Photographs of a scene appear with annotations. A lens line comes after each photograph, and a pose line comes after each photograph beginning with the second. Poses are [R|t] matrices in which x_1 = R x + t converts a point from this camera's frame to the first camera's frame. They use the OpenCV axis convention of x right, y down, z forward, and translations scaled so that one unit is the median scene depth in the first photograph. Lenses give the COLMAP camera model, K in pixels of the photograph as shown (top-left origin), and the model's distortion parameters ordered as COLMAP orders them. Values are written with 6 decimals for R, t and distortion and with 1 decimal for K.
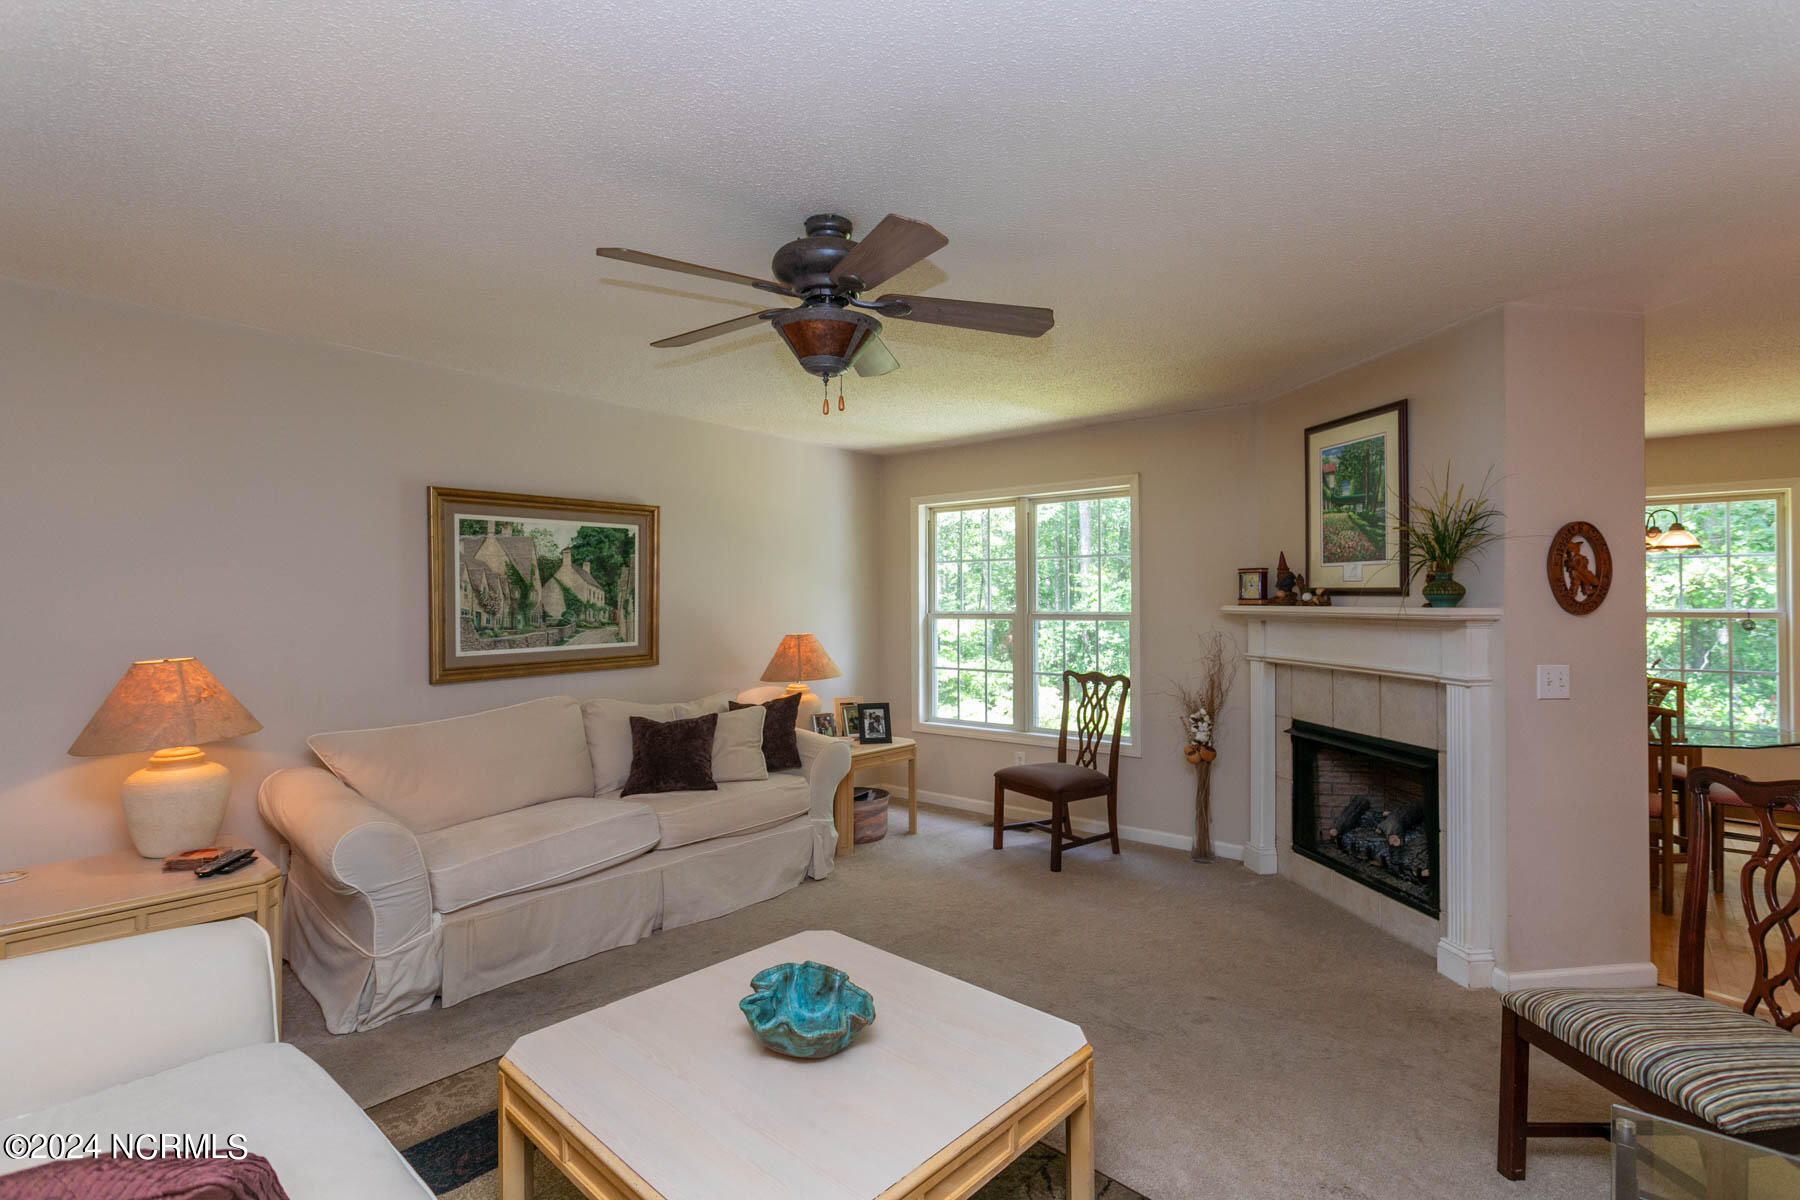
lens RADIAL K [[855.3, 0, 898.8], [0, 855.3, 599.7], [0, 0, 1]] dist [-0.001528, -0.001096]
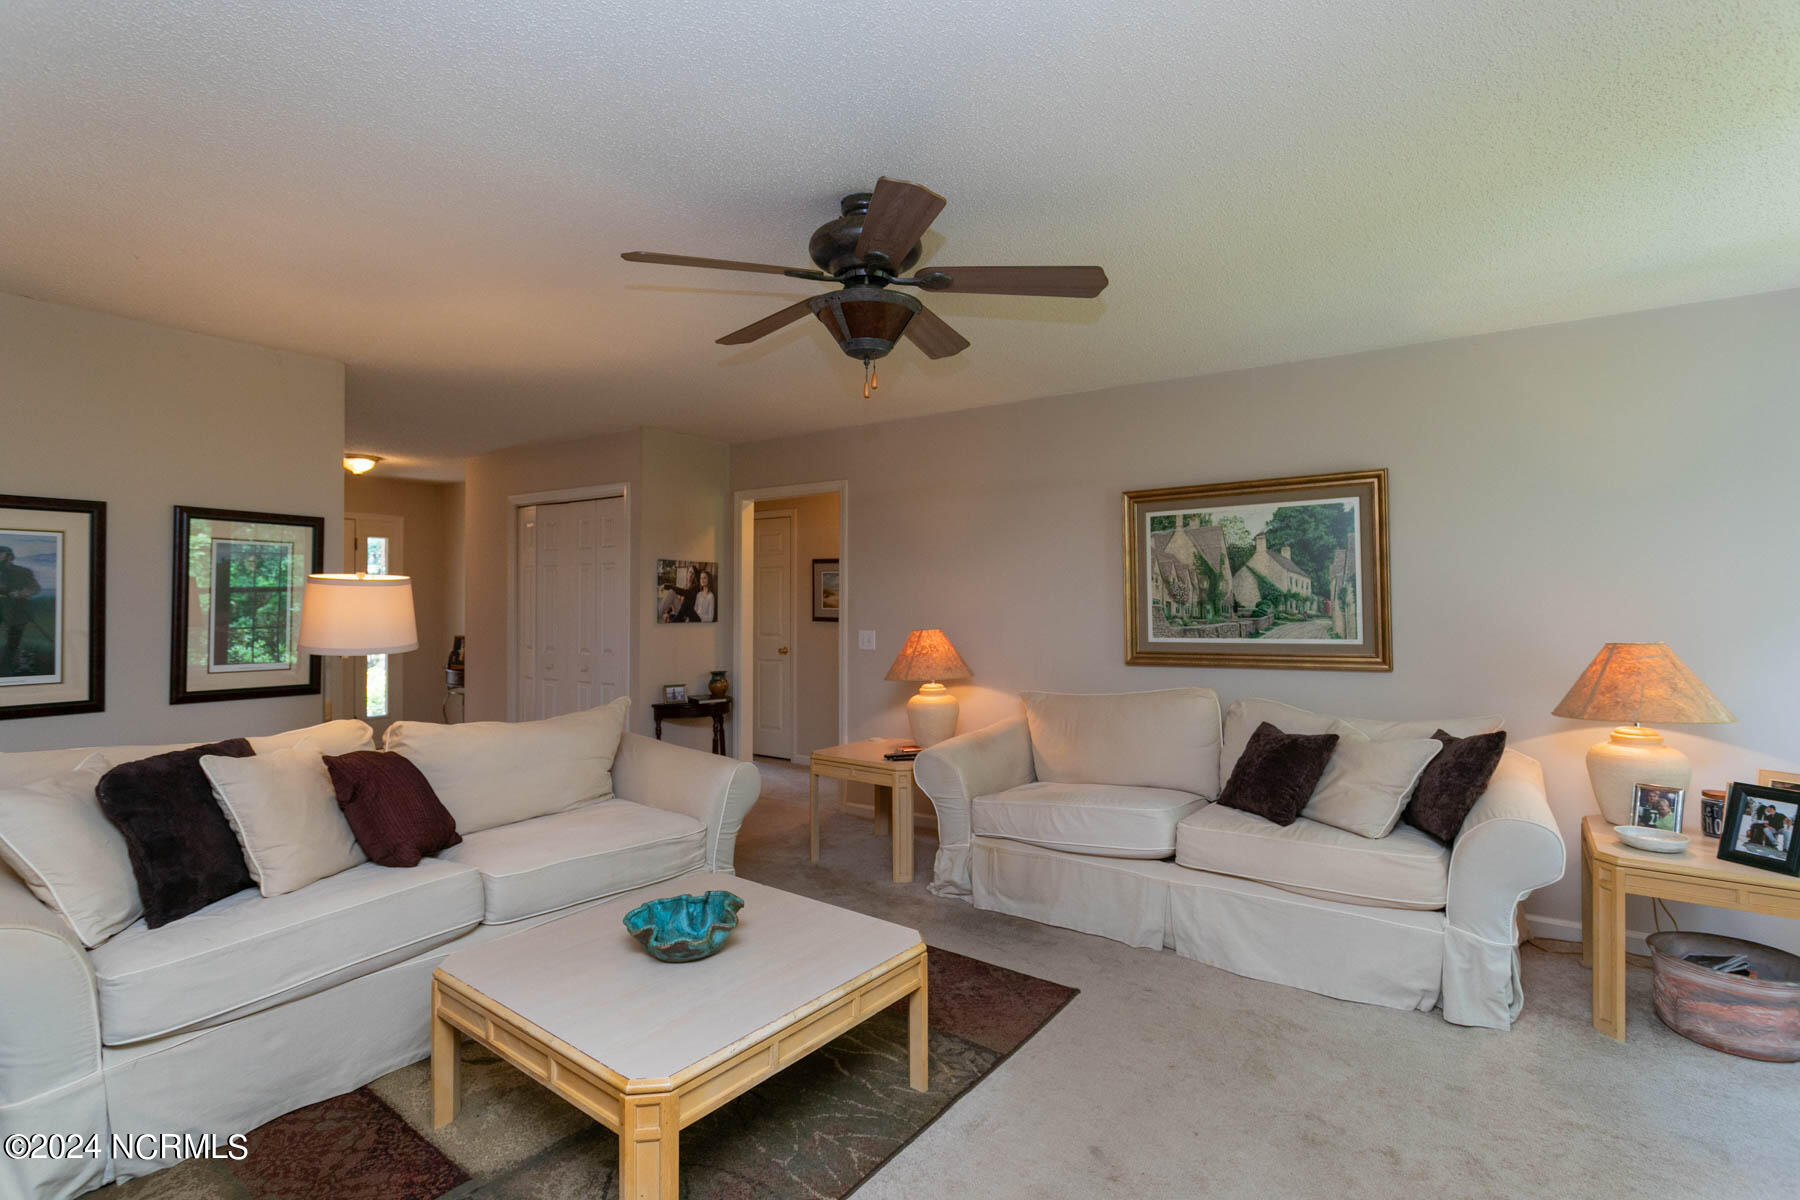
lens RADIAL K [[855.3, 0, 906.7], [0, 855.3, 597.6], [0, 0, 1]] dist [-0.001528, -0.001096]
pose [[0.083628, -0.001669, -0.996496, 0.521638], [0.007158, 0.999974, -0.001074, 0.007750], [0.996471, -0.007044, 0.083638, 0.555474]]
